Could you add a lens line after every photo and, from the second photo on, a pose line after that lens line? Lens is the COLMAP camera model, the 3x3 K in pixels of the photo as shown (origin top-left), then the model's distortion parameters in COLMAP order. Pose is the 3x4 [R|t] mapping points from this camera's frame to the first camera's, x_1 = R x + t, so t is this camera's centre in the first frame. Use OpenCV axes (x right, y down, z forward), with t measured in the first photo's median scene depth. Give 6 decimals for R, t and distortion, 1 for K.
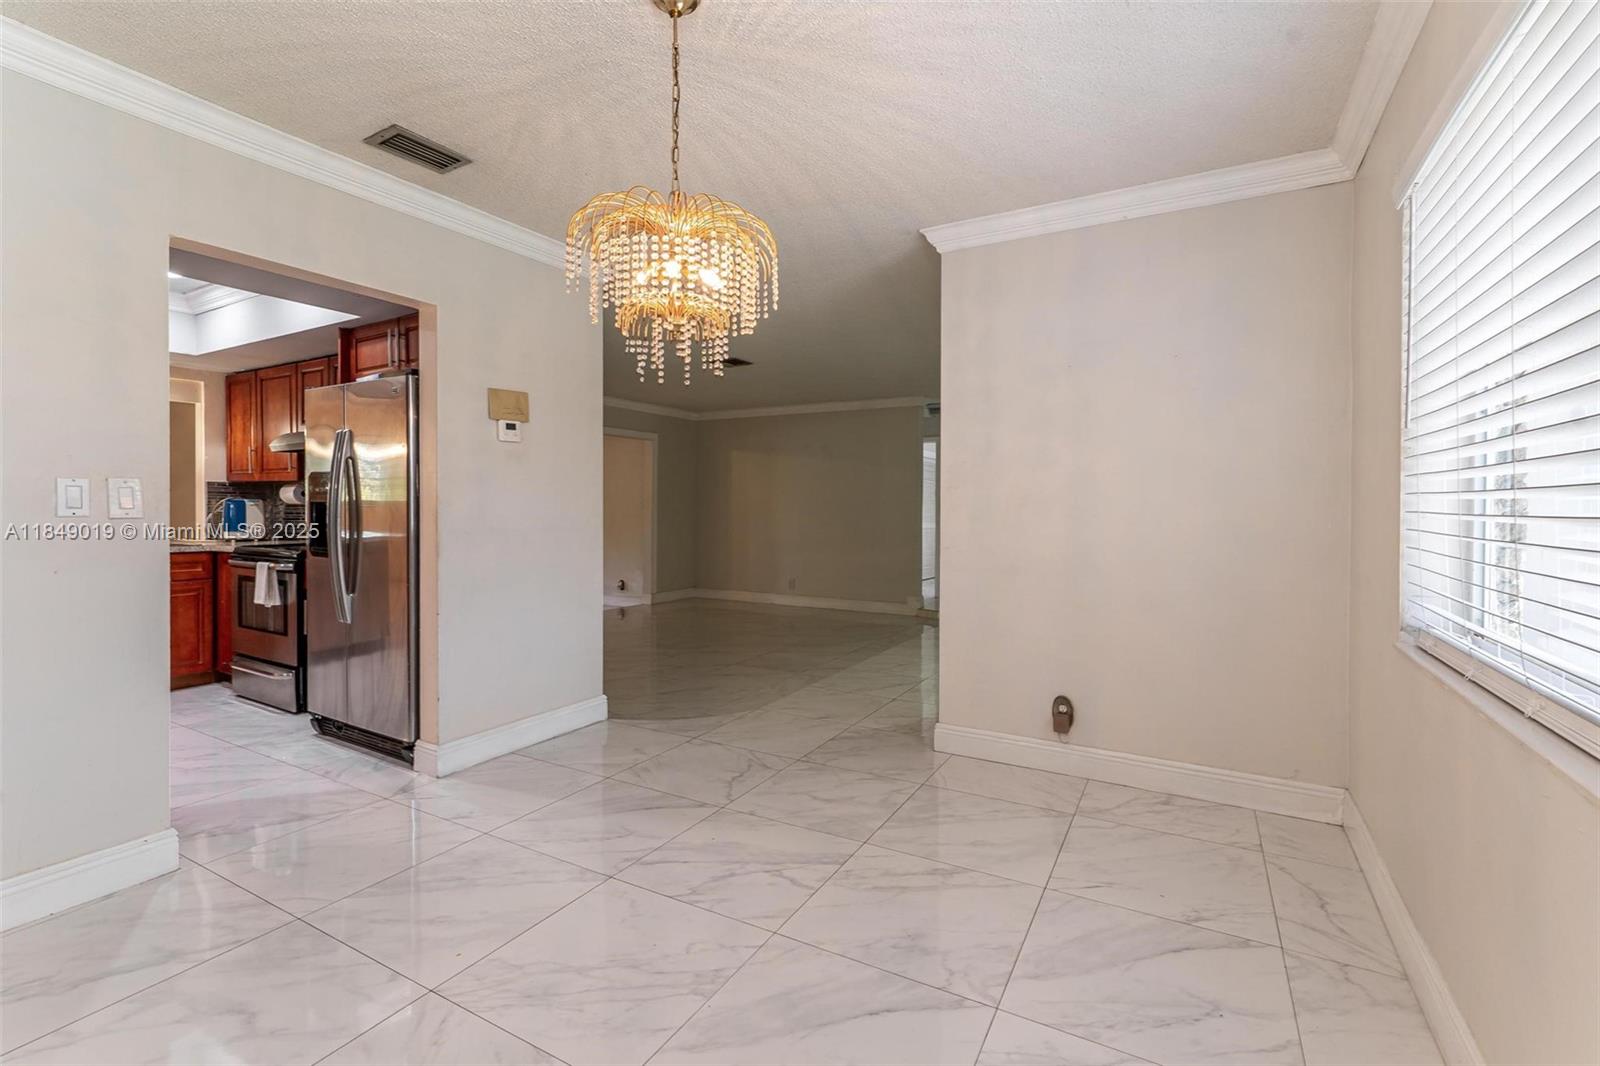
lens RADIAL K [[705.7, 0, 784.1], [0, 705.7, 518.1], [0, 0, 1]] dist [-0.003583, -0.000188]
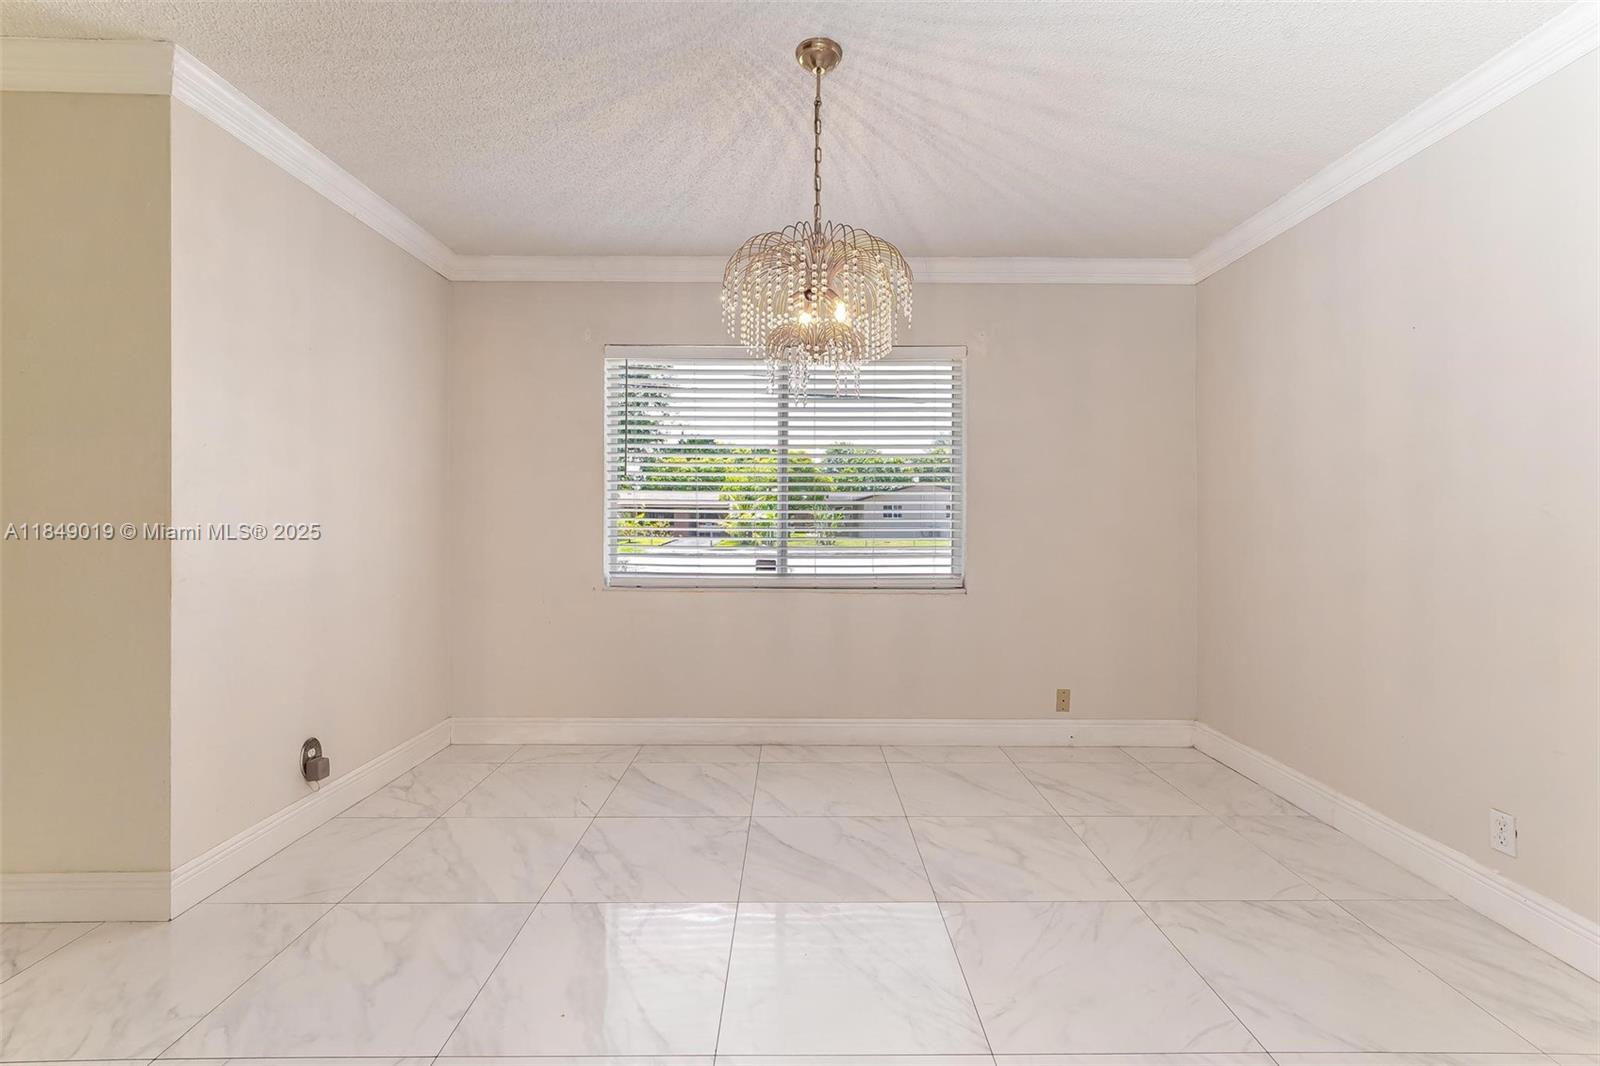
lens RADIAL K [[717.6, 0, 804.0], [0, 717.6, 533.8], [0, 0, 1]] dist [-0.009465, 0.000367]
pose [[-0.514142, -0.024981, 0.857341, -0.742141], [0.009907, 0.999336, 0.035060, -0.021744], [-0.857648, 0.026519, -0.513553, 1.073937]]
